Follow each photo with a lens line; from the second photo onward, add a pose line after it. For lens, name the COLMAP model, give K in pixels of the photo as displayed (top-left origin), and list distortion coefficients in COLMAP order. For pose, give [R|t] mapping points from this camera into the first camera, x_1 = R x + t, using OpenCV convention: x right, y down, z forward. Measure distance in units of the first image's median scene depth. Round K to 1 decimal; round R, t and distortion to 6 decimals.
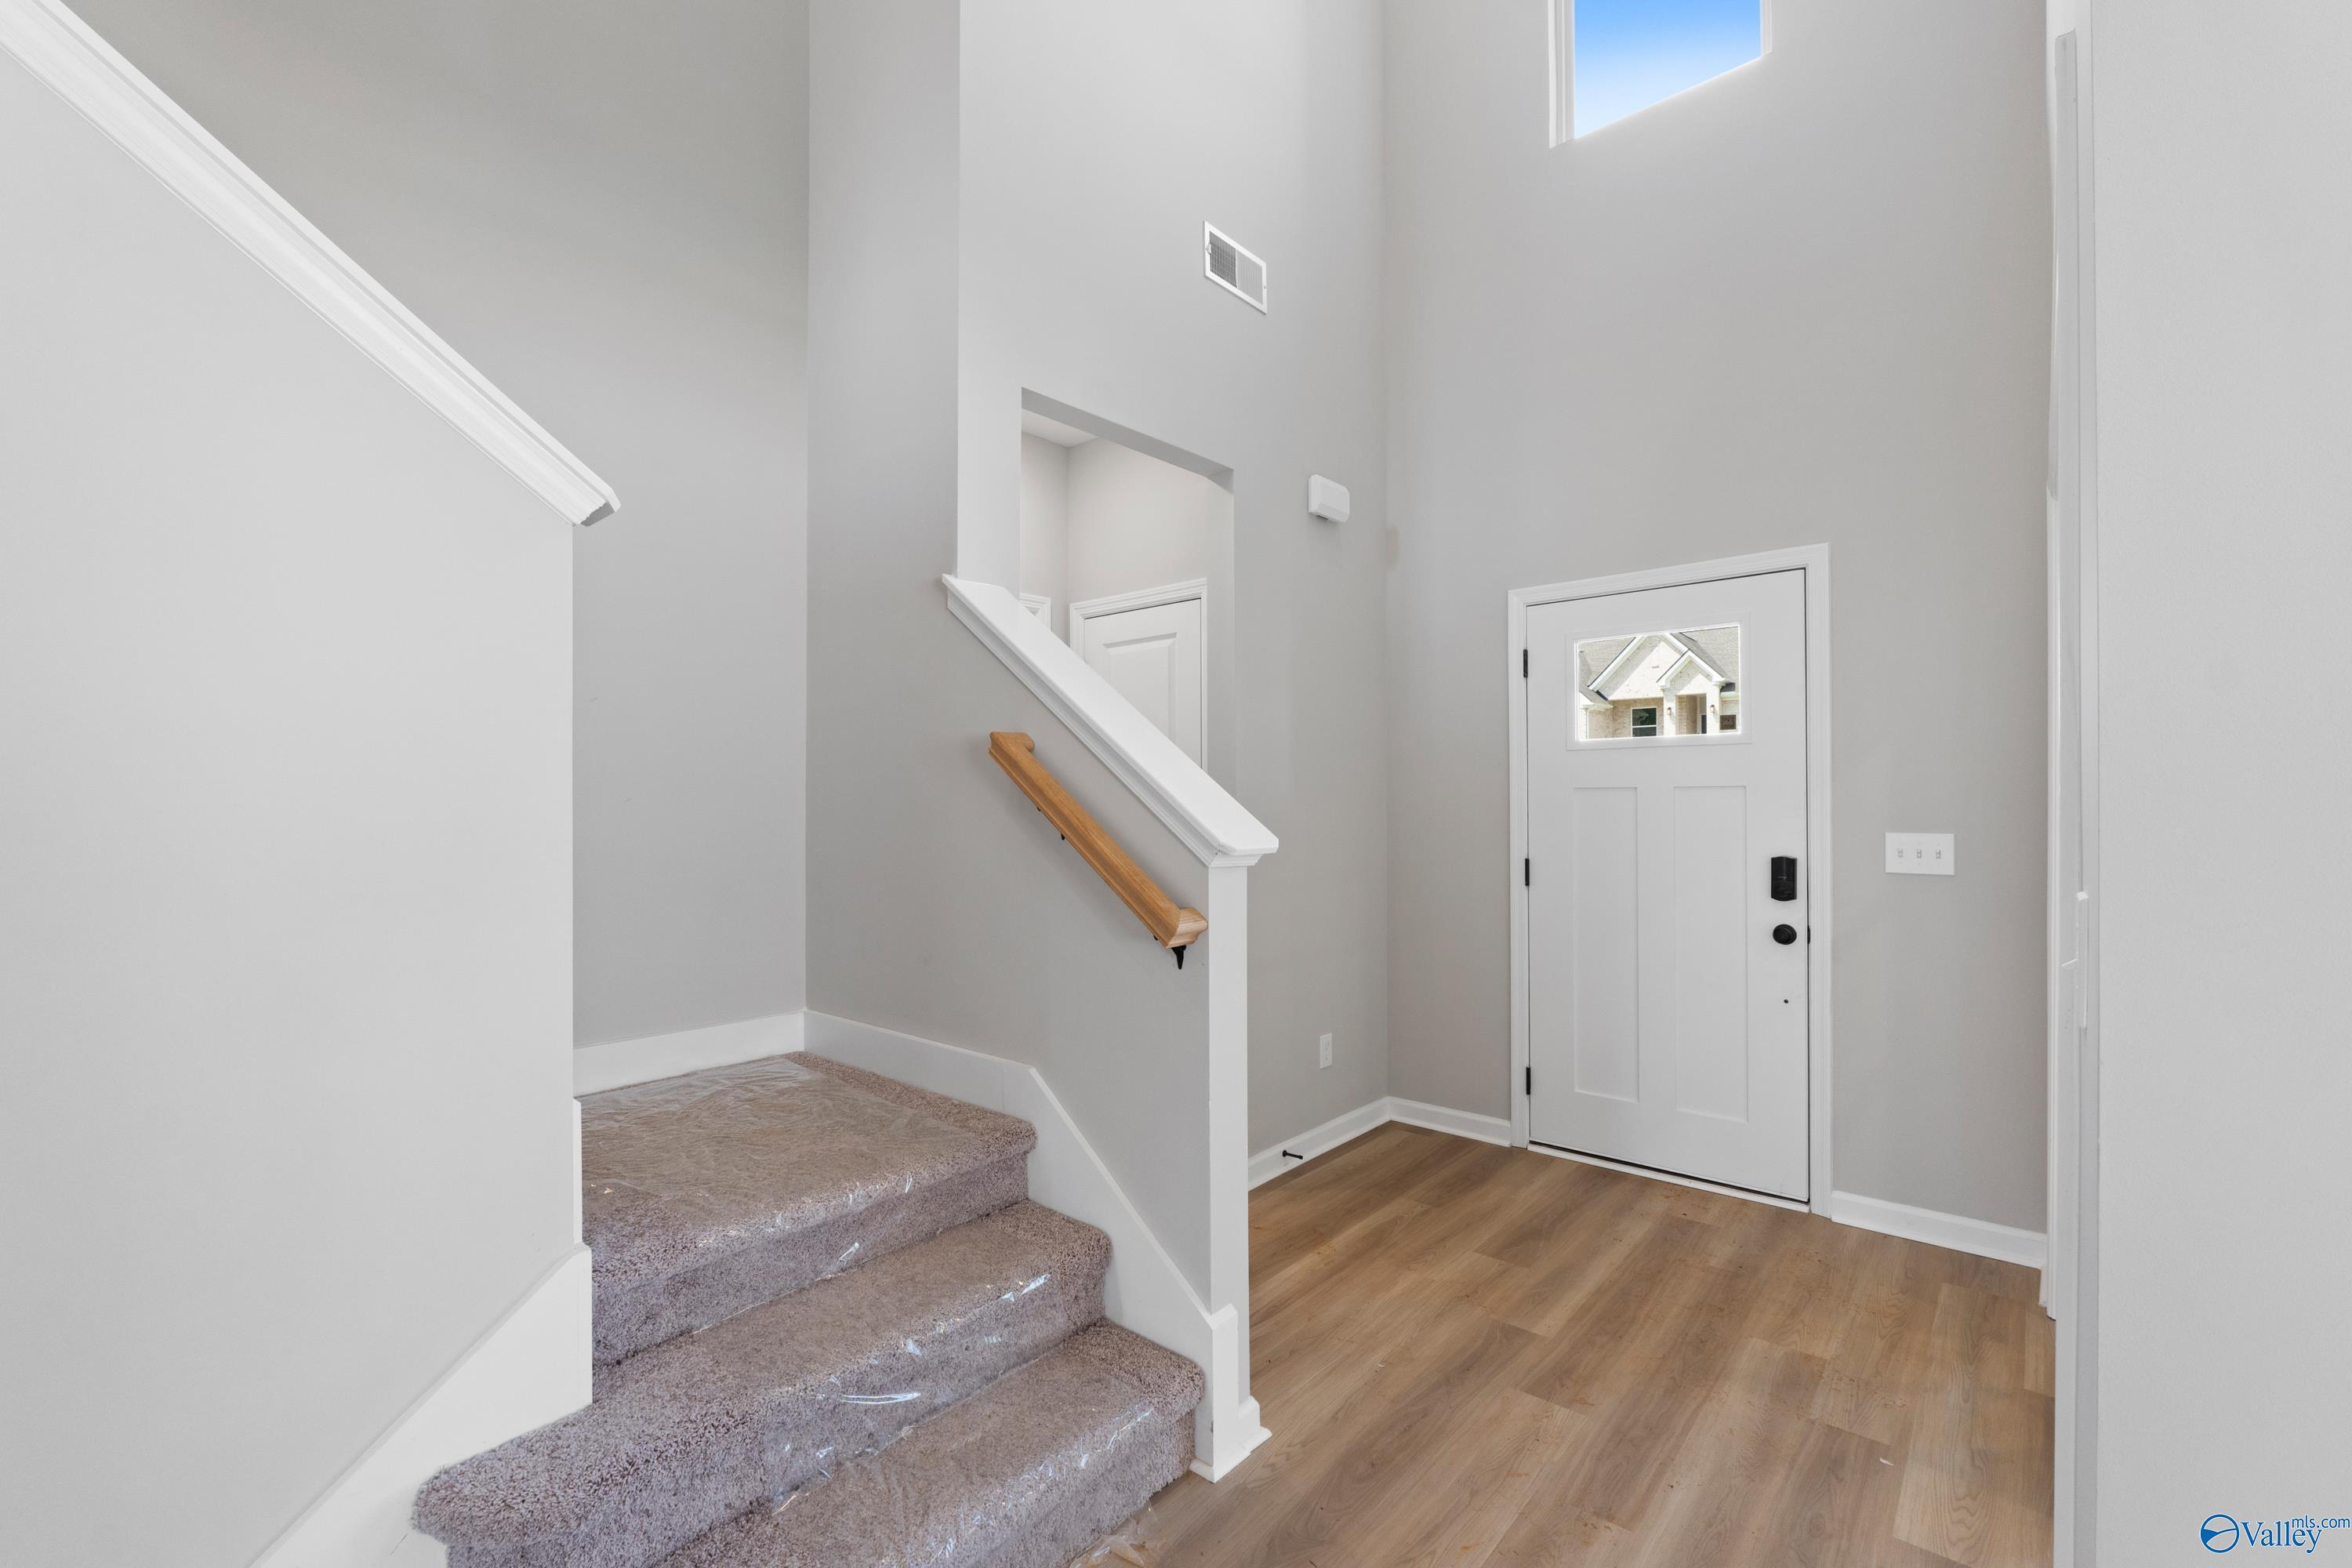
lens RADIAL K [[992.4, 0, 1167.5], [0, 992.4, 799.3], [0, 0, 1]] dist [-0.007509, -0.000527]
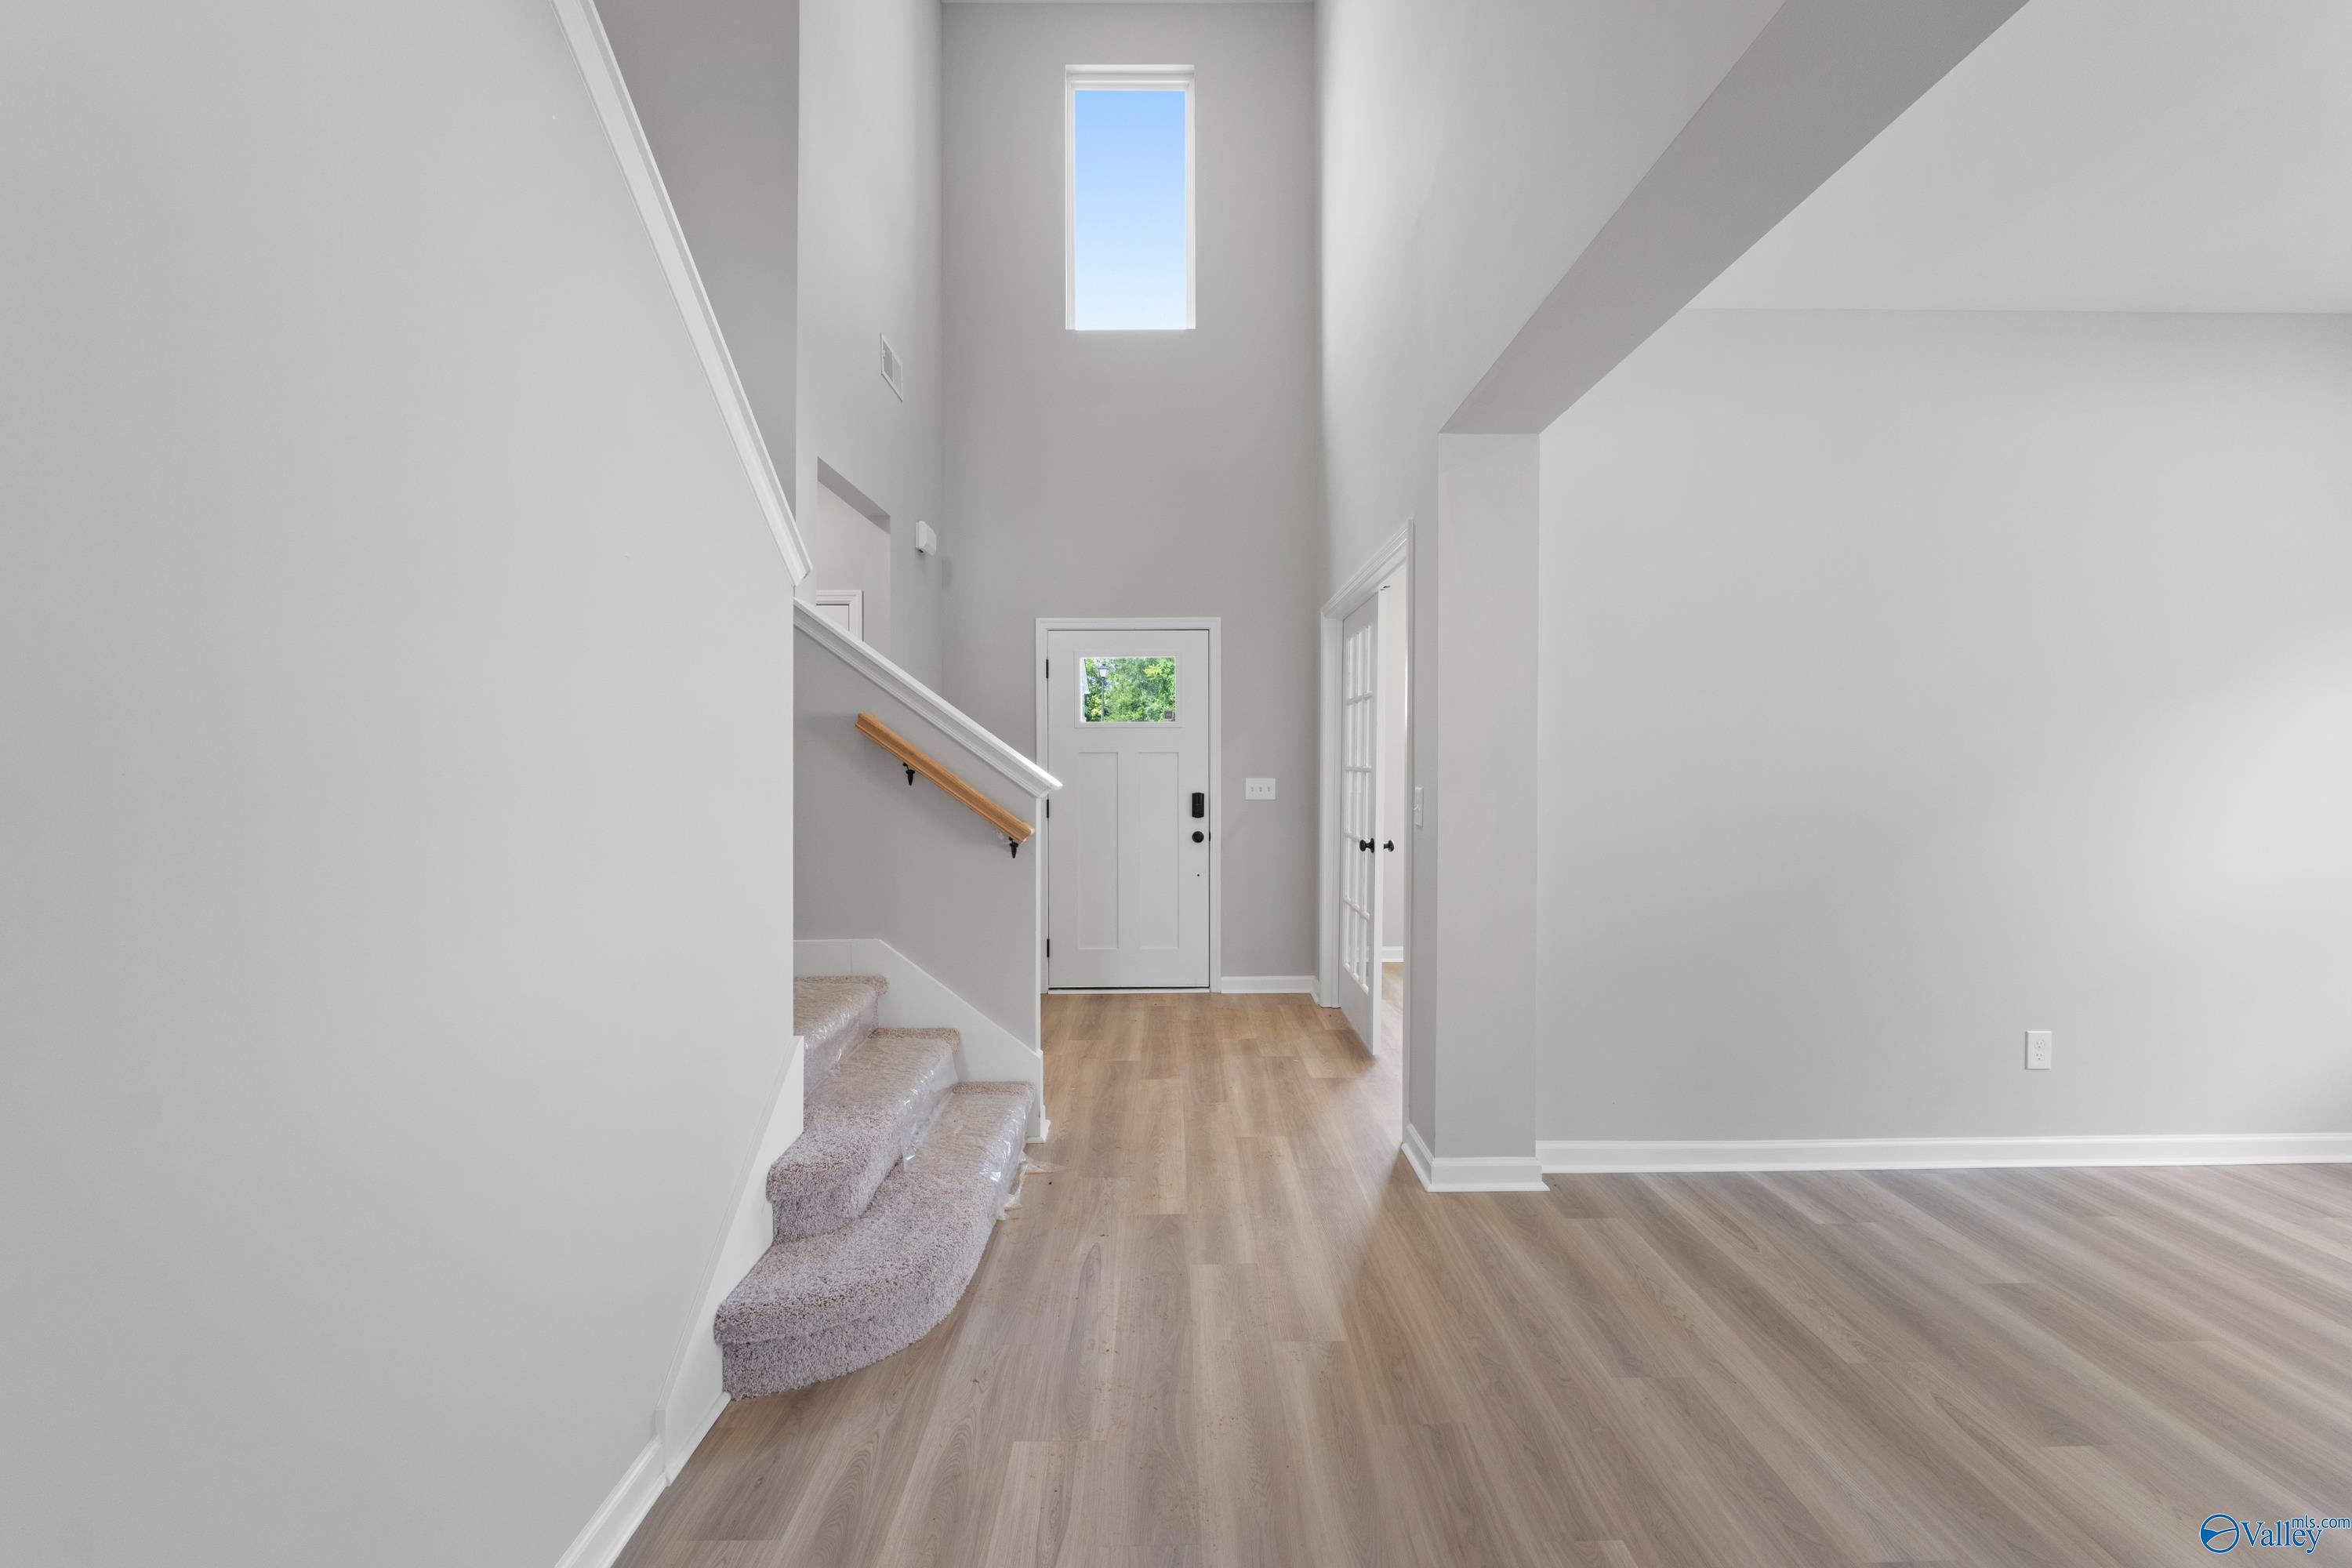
lens RADIAL K [[992.4, 0, 1166.7], [0, 992.4, 772.8], [0, 0, 1]] dist [-0.007509, -0.000527]
pose [[0.755656, -0.006558, 0.654936, -0.609167], [-0.001286, 0.999933, 0.011496, 0.002570], [-0.654968, -0.009529, 0.755597, -0.312452]]
